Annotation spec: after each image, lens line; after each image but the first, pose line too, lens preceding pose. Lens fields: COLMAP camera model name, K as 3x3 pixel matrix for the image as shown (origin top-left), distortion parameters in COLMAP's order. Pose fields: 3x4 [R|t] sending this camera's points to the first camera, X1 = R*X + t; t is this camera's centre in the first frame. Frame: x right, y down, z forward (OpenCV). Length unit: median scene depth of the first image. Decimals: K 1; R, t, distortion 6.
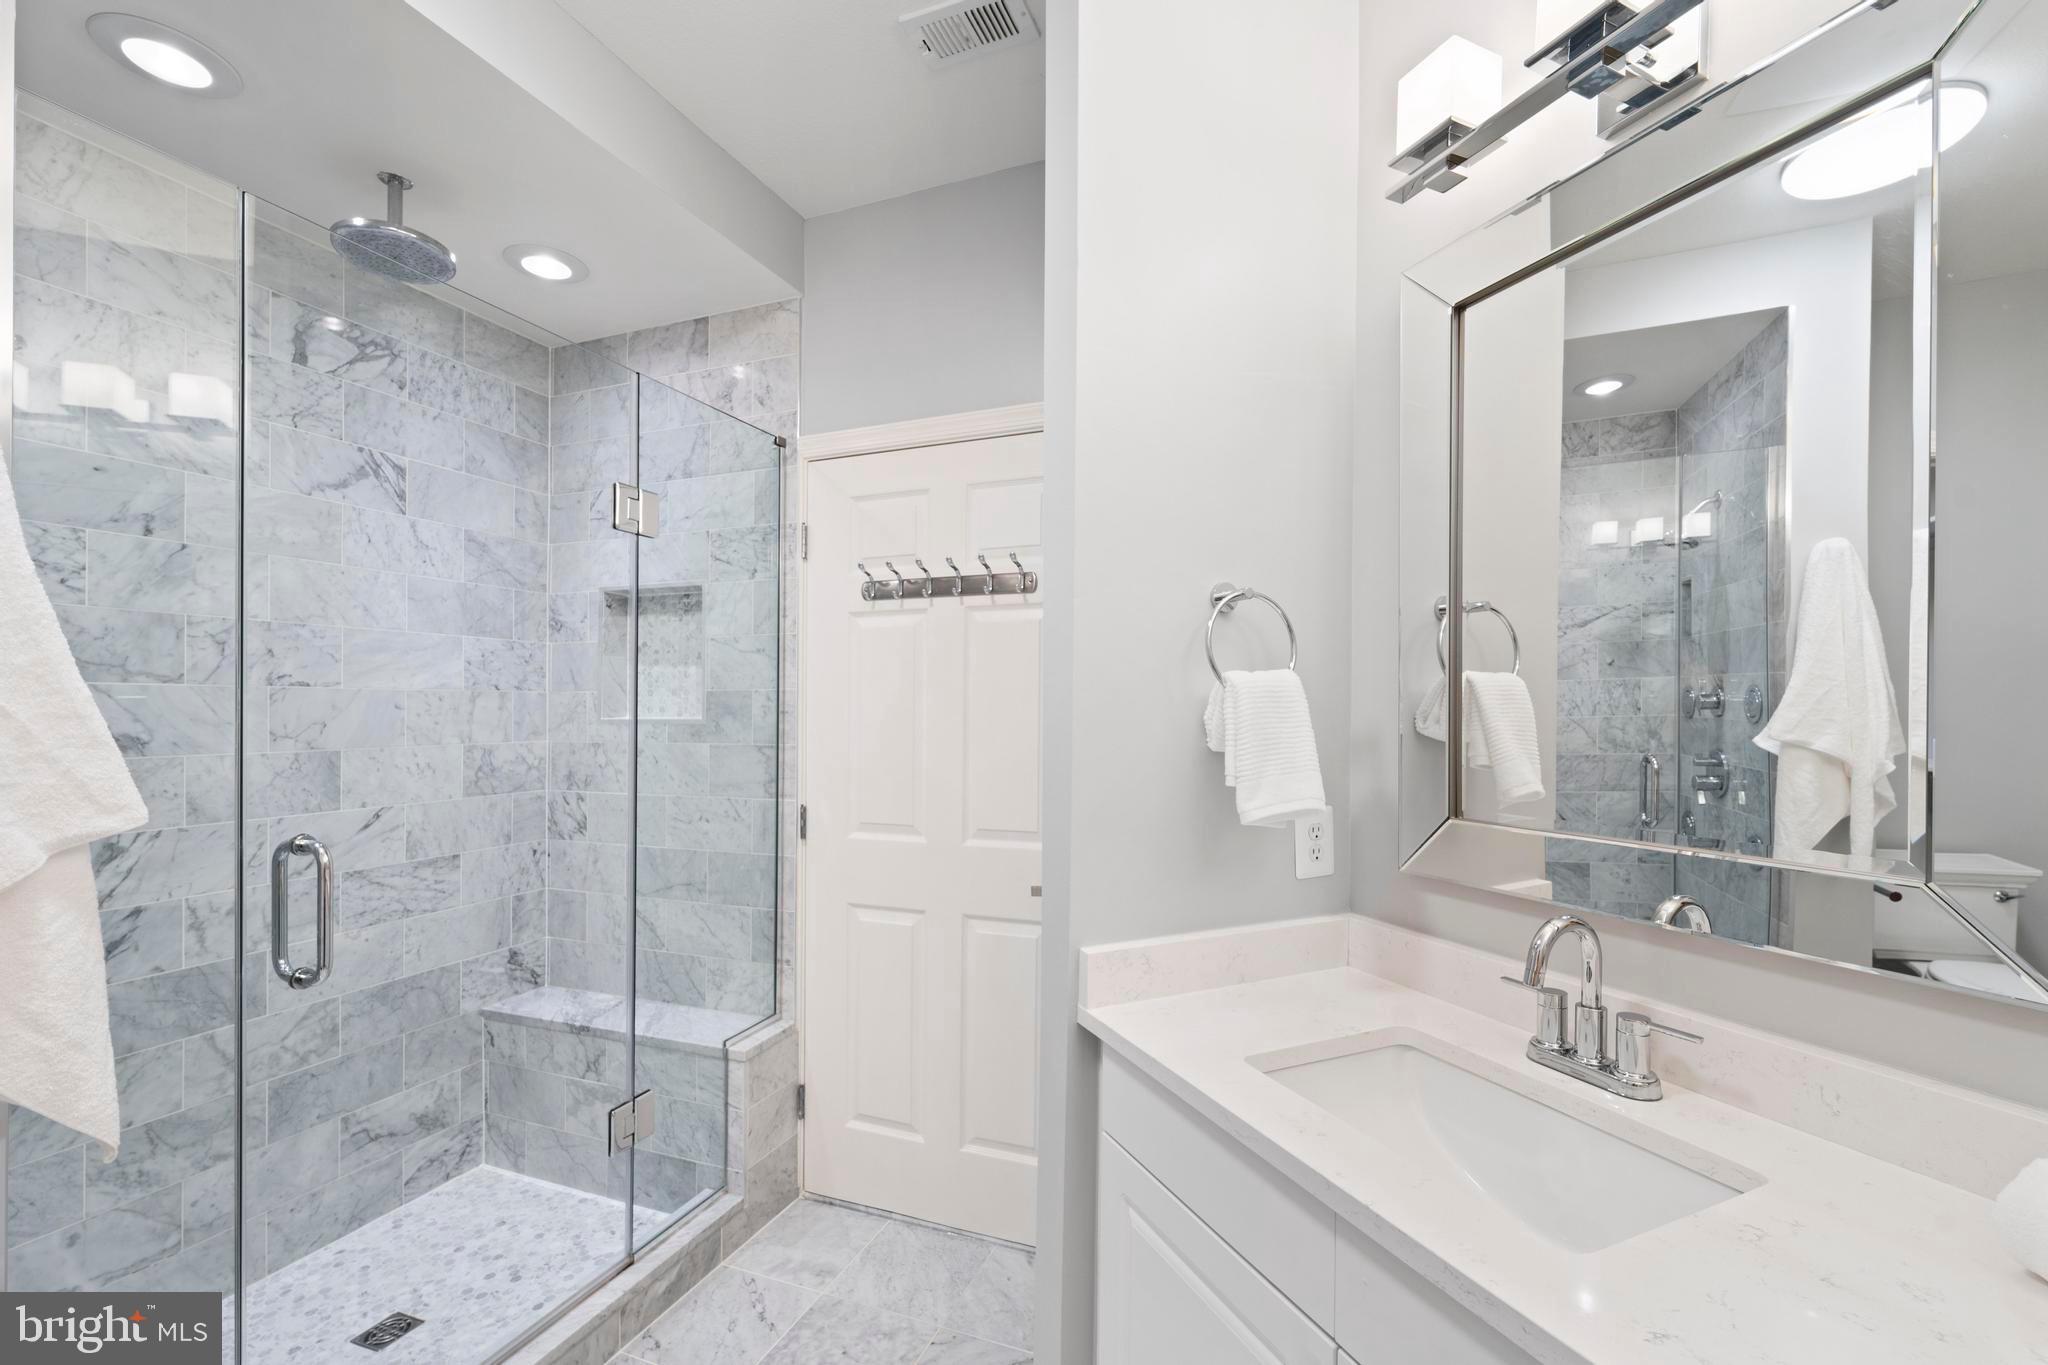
lens RADIAL K [[832.3, 0, 1017.6], [0, 832.3, 704.2], [0, 0, 1]] dist [0.001868, -0.000922]
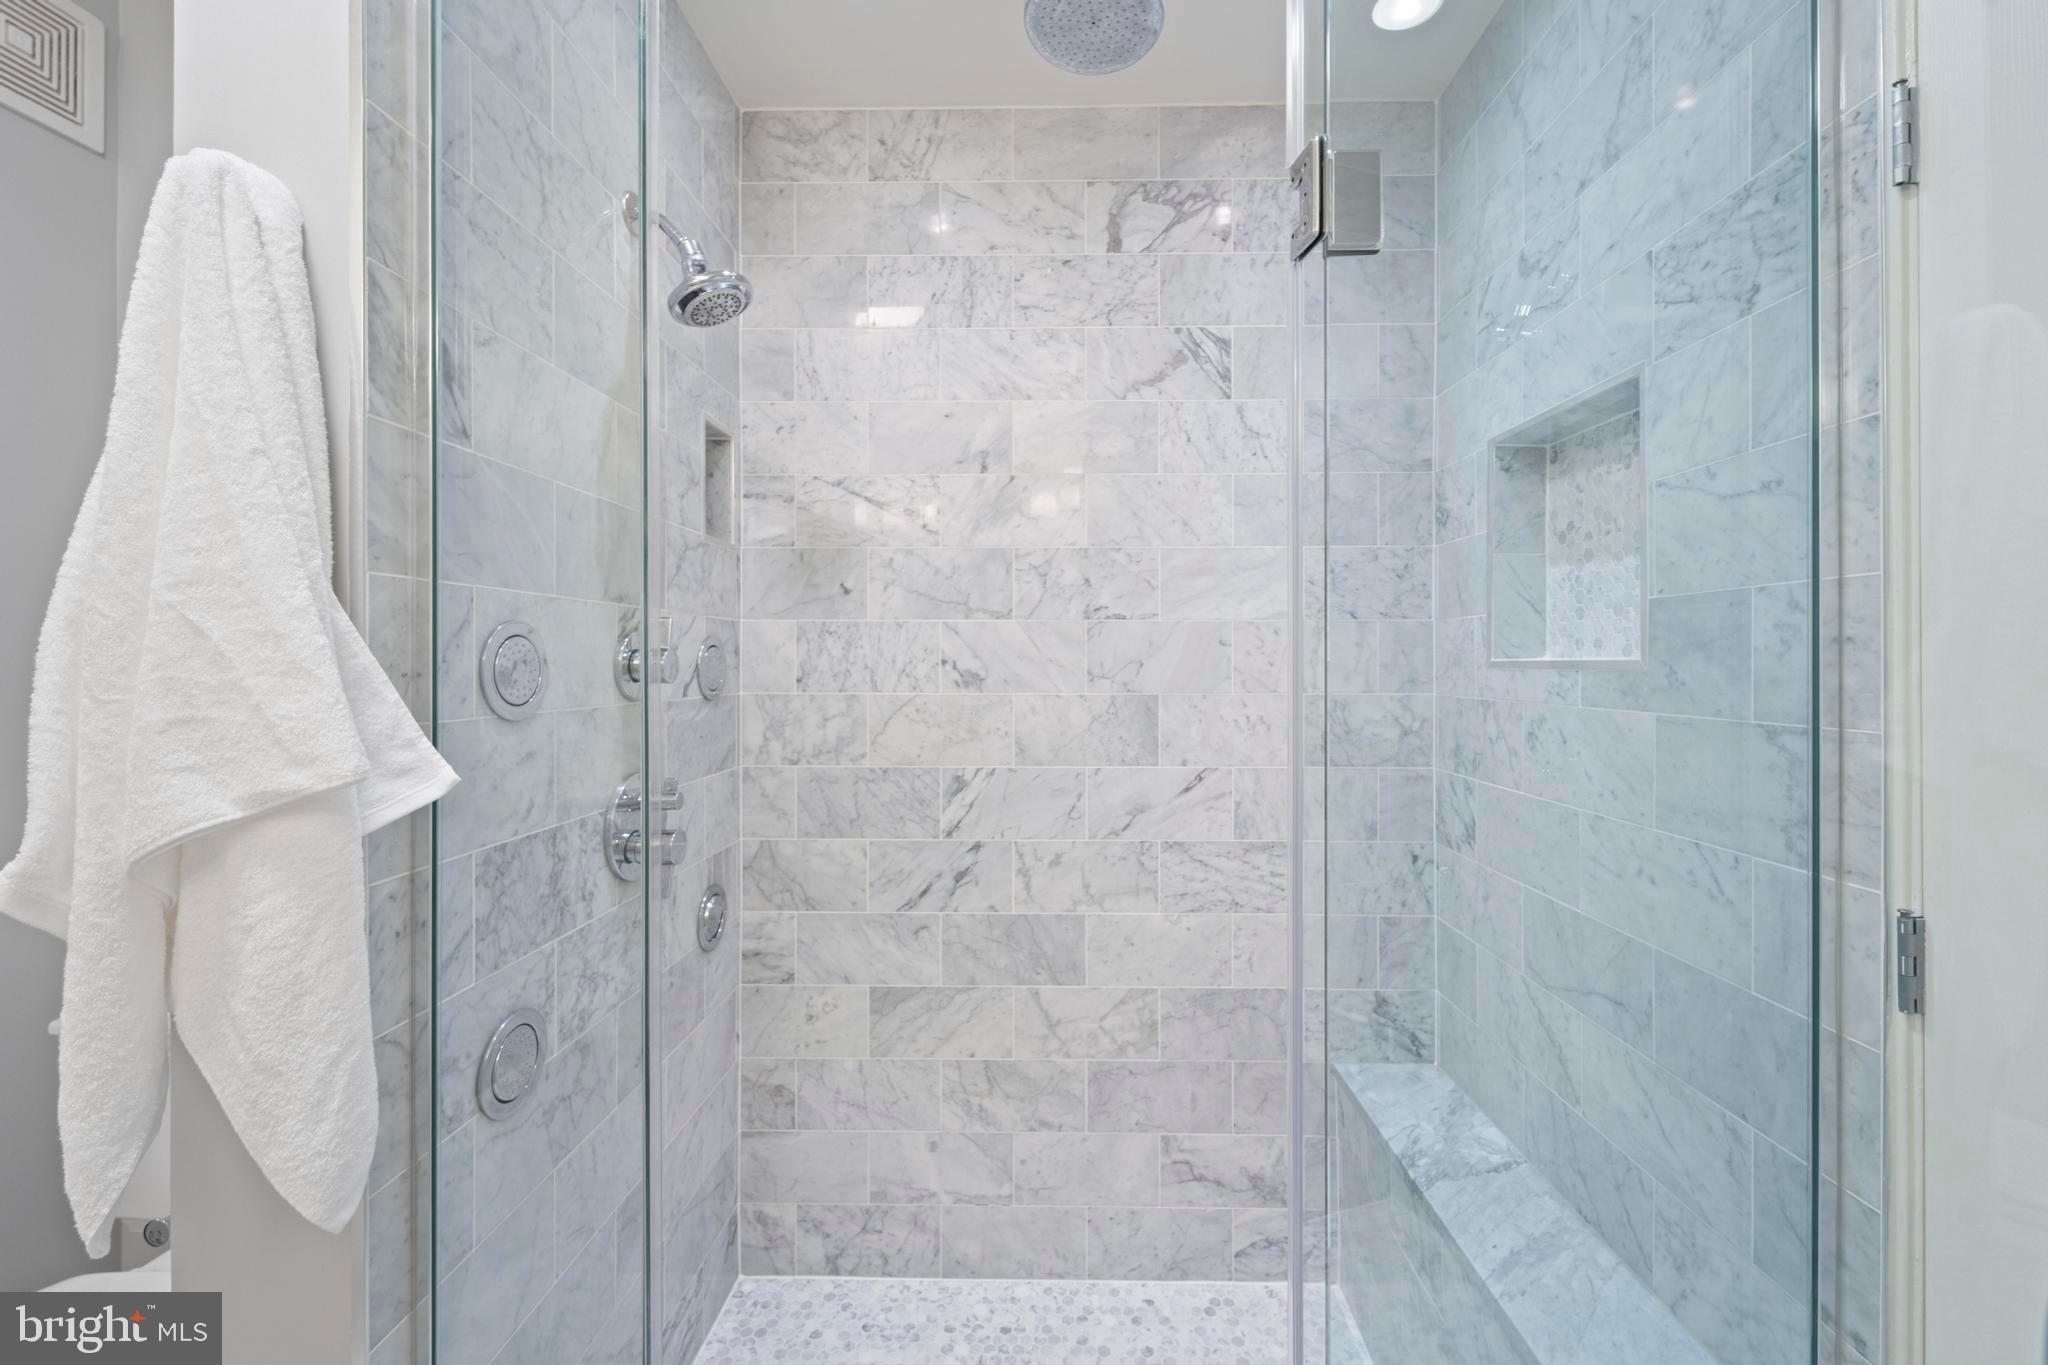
lens RADIAL K [[832.3, 0, 1042.5], [0, 832.3, 650.6], [0, 0, 1]] dist [0.001868, -0.000922]
pose [[0.354997, -0.008390, -0.934830, -0.066136], [0.005261, 0.999962, -0.006977, 0.015180], [0.934852, -0.002442, 0.355028, 0.557855]]
